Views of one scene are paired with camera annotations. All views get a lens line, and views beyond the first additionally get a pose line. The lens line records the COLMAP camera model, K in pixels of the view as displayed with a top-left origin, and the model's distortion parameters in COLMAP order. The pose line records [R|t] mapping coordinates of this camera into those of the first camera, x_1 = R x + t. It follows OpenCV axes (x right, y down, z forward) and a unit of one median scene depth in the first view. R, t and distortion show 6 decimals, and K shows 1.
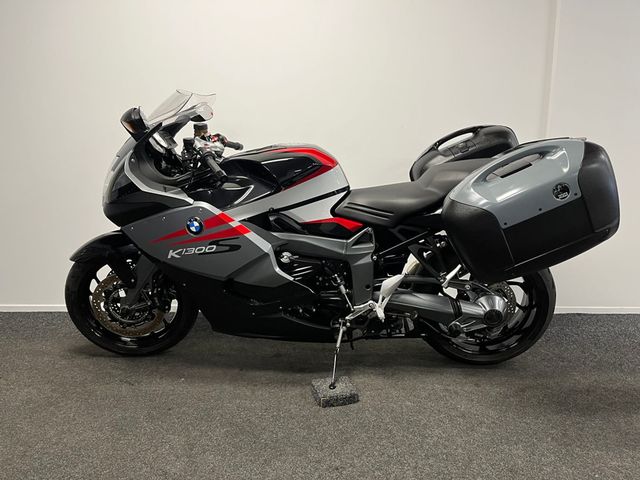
lens RADIAL K [[481.3, 0, 320.0], [0, 481.3, 240.0], [0, 0, 1]] dist [0.011772, -0.000378]
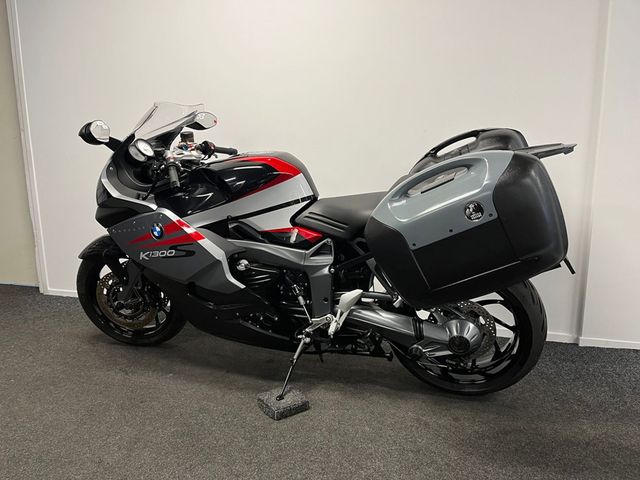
lens RADIAL K [[481.3, 0, 320.0], [0, 481.3, 240.0], [0, 0, 1]] dist [0.011772, -0.000378]
pose [[0.964485, 0.043696, -0.260497, 0.337768], [-0.041693, 0.999043, 0.013212, -0.035418], [0.260825, -0.001882, 0.965384, 0.064673]]
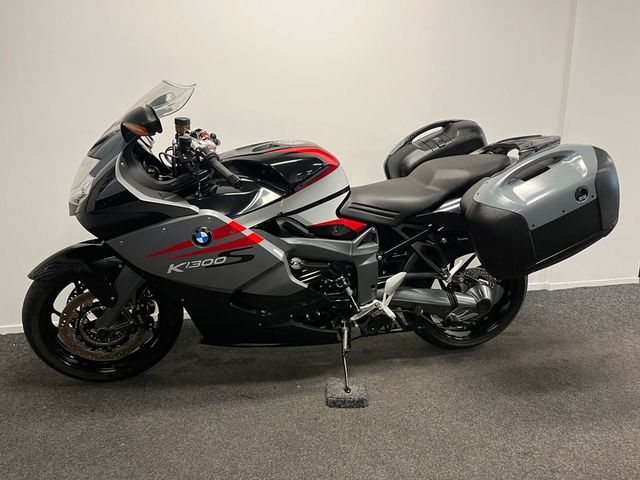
lens RADIAL K [[481.3, 0, 320.0], [0, 481.3, 240.0], [0, 0, 1]] dist [0.011772, -0.000378]
pose [[0.966715, -0.053644, 0.250169, -0.253545], [0.039916, 0.997422, 0.059633, -0.063228], [-0.252723, -0.047662, 0.966364, 0.068822]]
